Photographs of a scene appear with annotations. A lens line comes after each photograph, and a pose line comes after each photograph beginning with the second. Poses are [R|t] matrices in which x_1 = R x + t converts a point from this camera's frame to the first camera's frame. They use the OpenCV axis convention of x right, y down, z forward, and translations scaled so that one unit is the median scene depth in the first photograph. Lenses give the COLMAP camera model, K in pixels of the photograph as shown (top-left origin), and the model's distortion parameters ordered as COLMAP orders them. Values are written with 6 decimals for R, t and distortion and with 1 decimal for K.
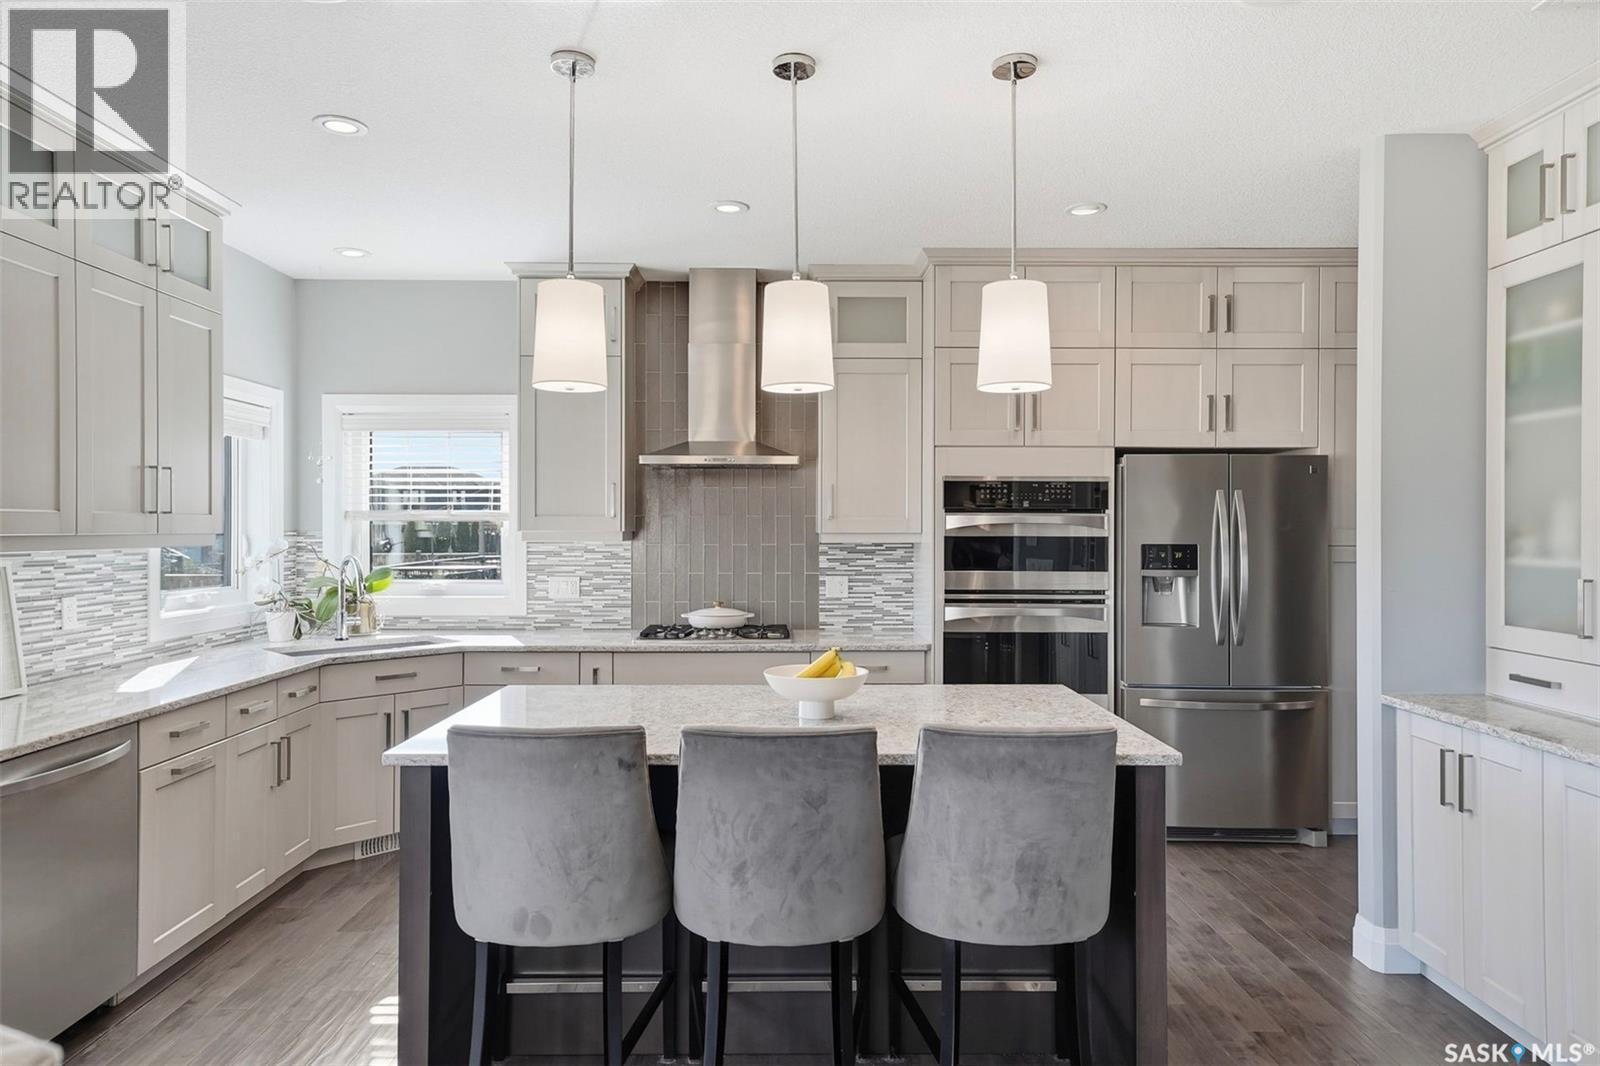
lens RADIAL K [[995.9, 0, 796.5], [0, 995.9, 536.9], [0, 0, 1]] dist [0.026375, 0.000108]
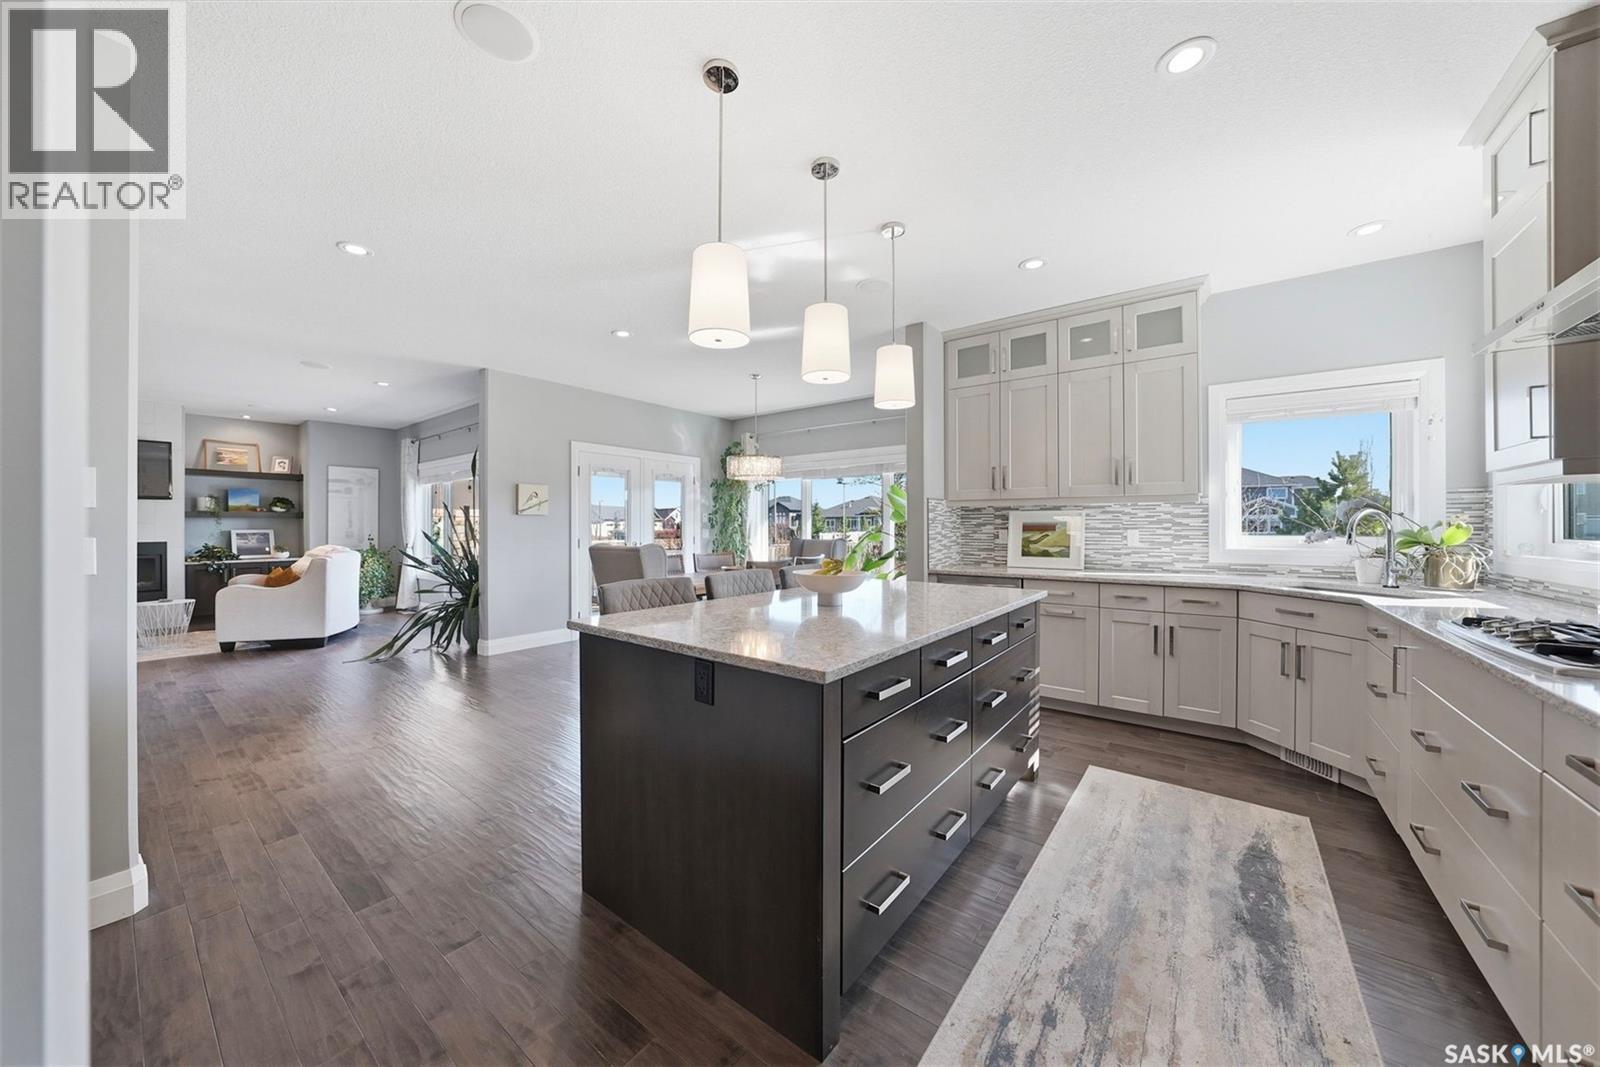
lens RADIAL K [[547.2, 0, 797.4], [0, 547.2, 530.7], [0, 0, 1]] dist [-0.010390, -0.000025]
pose [[-0.609073, 0.008310, -0.793071, 0.400331], [-0.007280, 0.999844, 0.016067, 0.038501], [0.793081, 0.015560, -0.608918, 0.872148]]
